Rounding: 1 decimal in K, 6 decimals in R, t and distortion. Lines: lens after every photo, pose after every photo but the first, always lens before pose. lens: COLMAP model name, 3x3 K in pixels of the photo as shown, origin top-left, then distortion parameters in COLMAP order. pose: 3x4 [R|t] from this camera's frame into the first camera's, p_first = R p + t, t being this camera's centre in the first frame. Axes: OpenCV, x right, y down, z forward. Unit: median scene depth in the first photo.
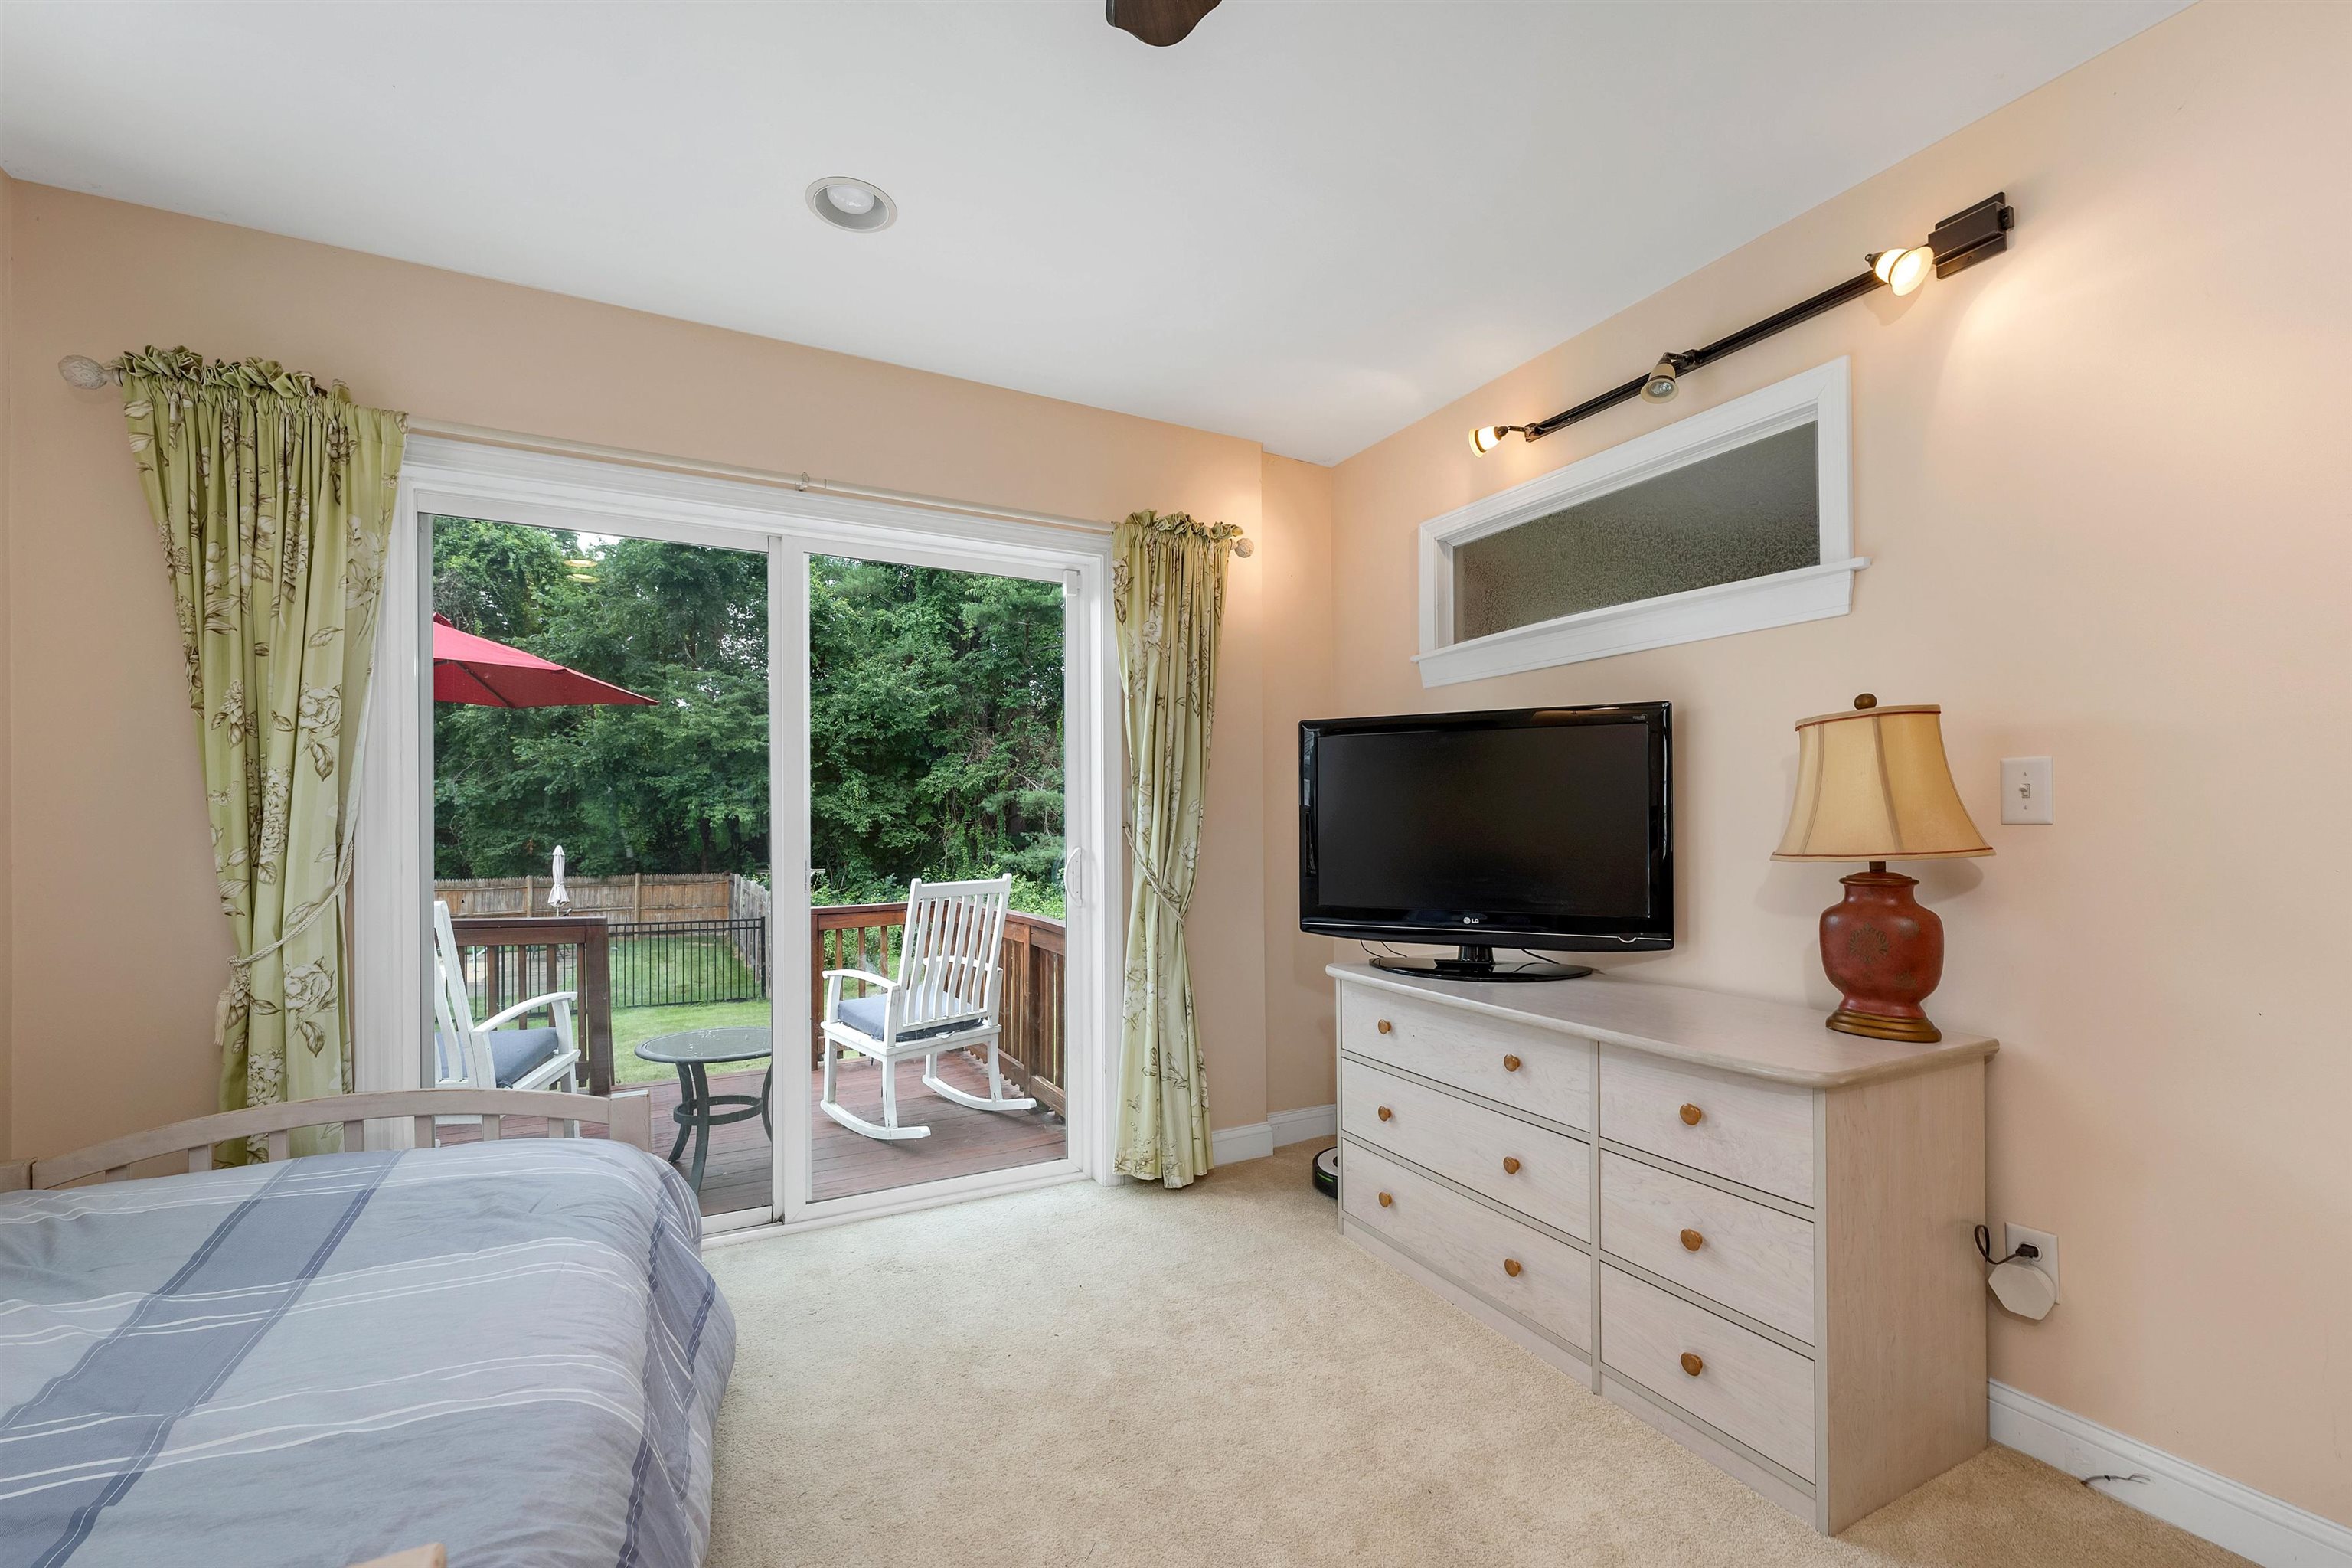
lens RADIAL K [[970.1, 0, 1177.5], [0, 970.1, 819.1], [0, 0, 1]] dist [0.000984, 0.000295]
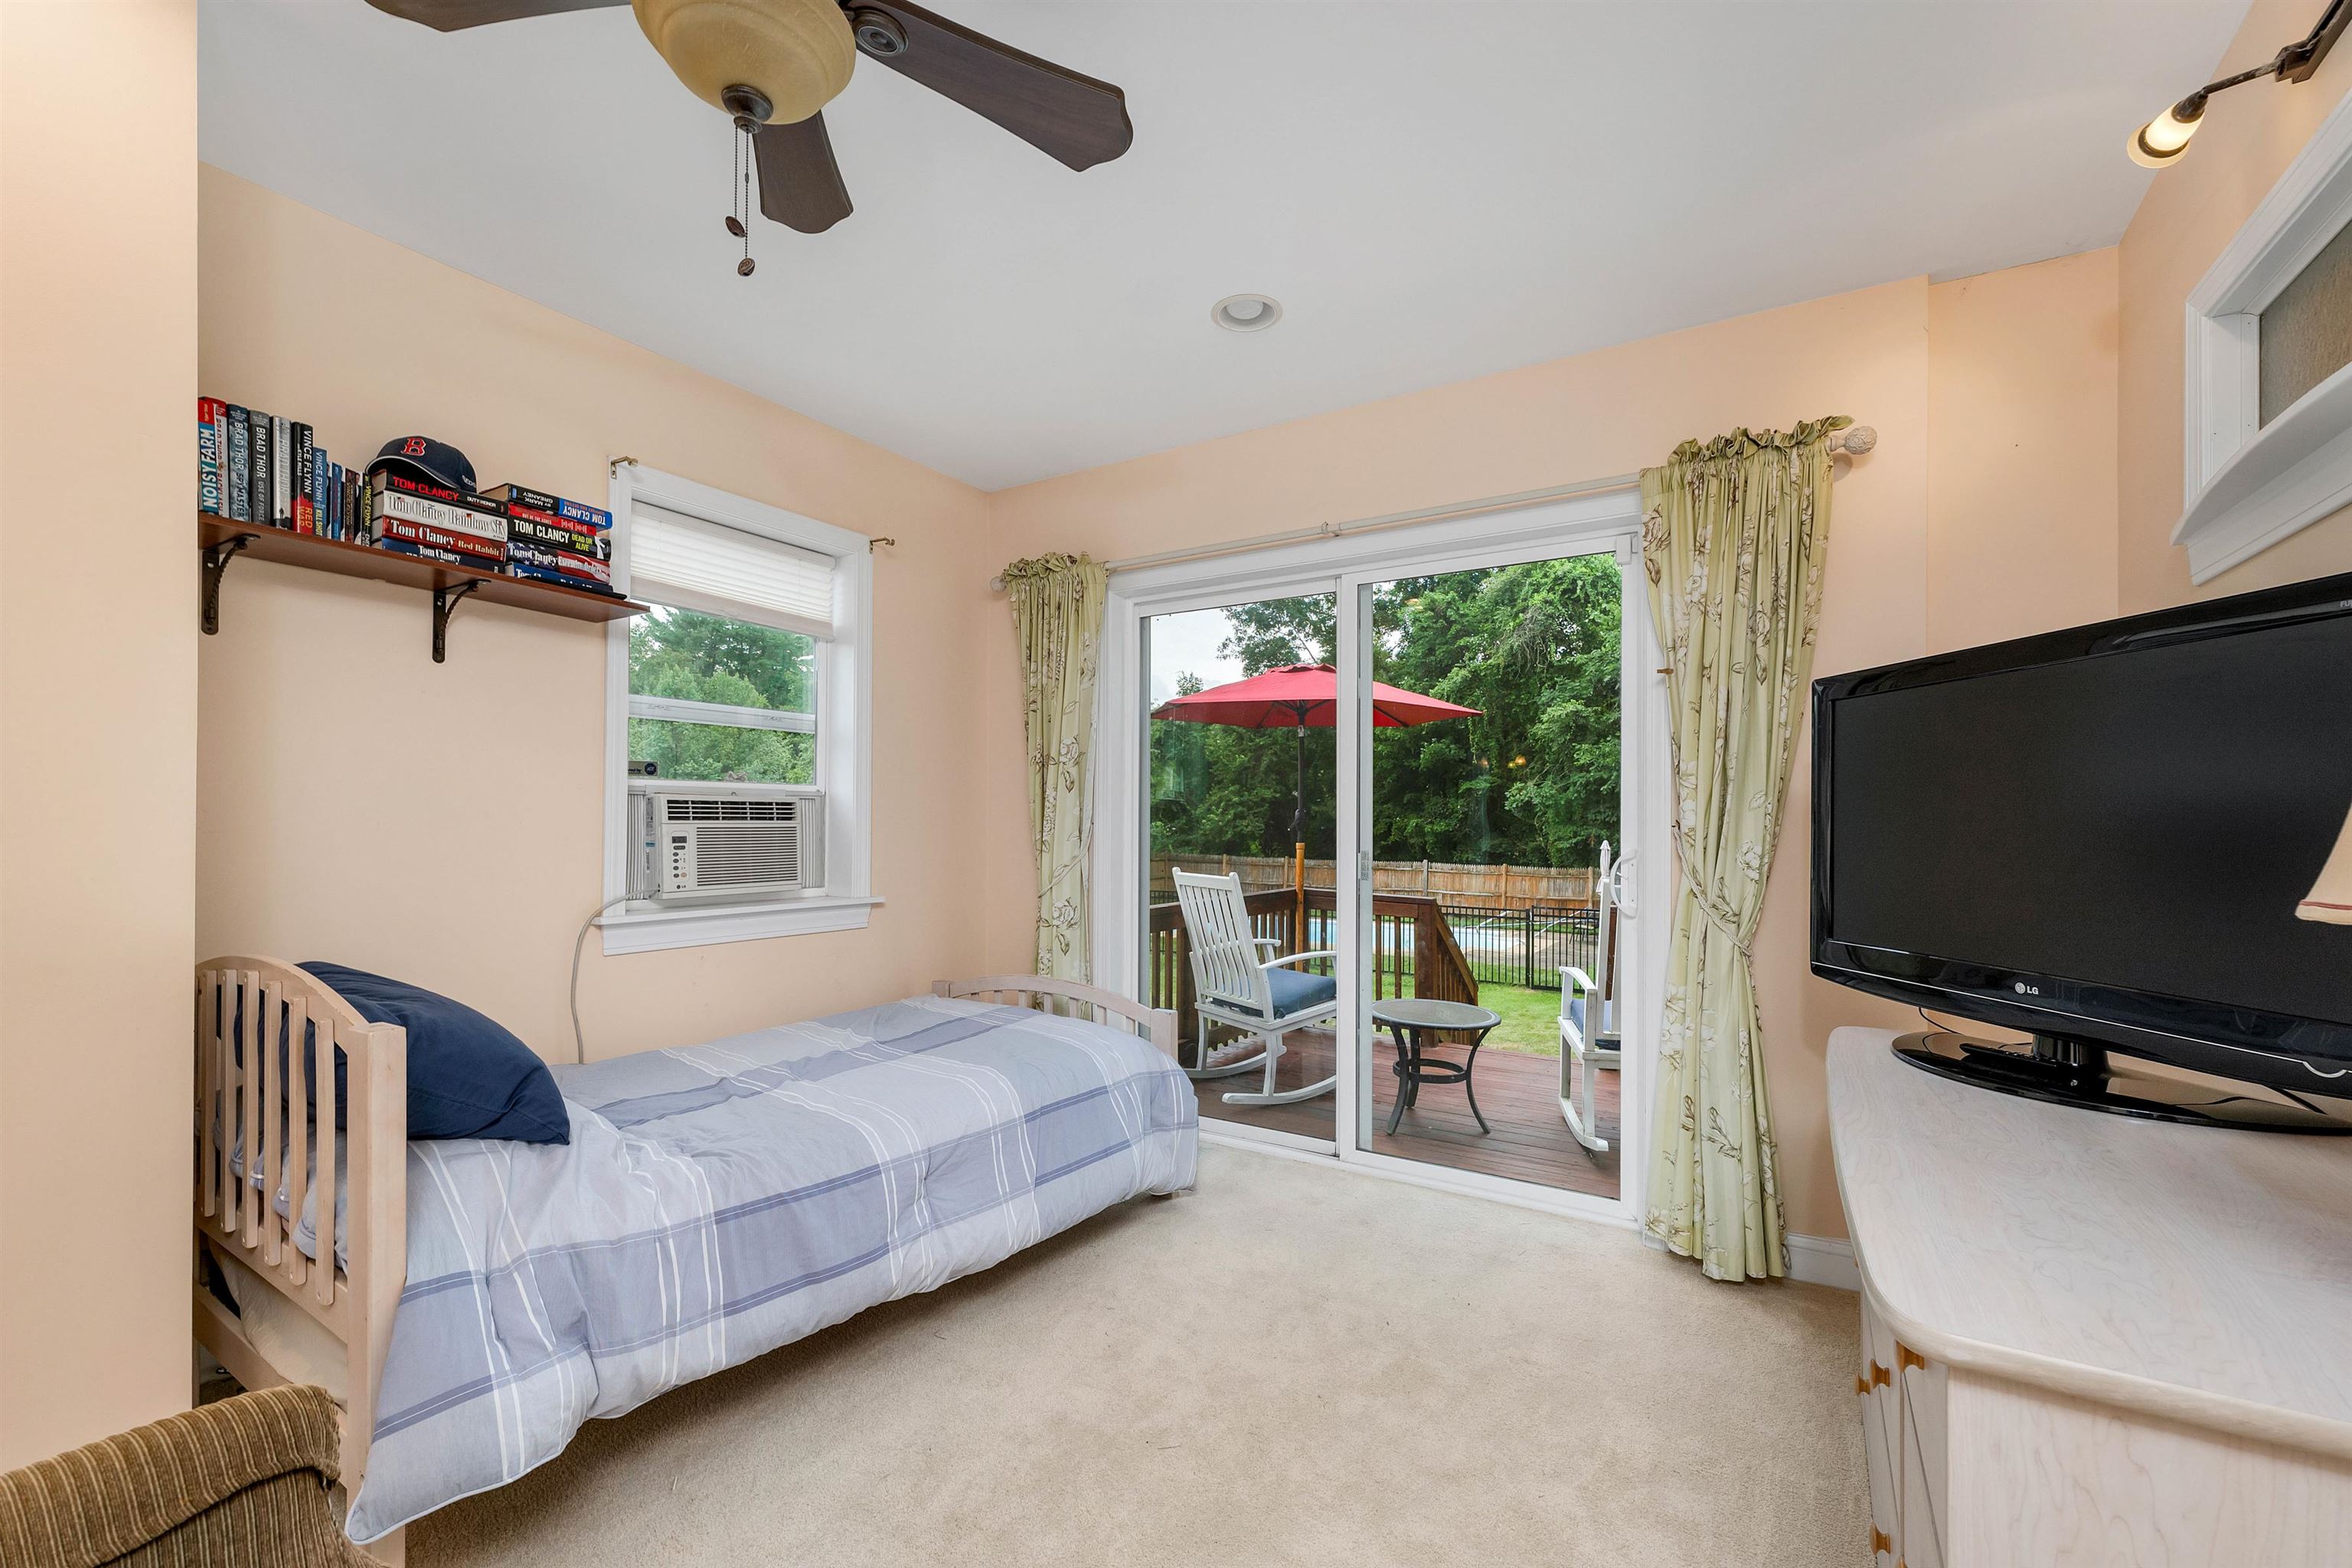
lens RADIAL K [[970.1, 0, 1177.5], [0, 970.1, 819.1], [0, 0, 1]] dist [0.000984, 0.000295]
pose [[0.506196, 0.004236, -0.862408, 0.449105], [-0.001943, 0.999991, 0.003771, -0.000538], [0.862416, -0.000234, 0.506199, 0.206523]]
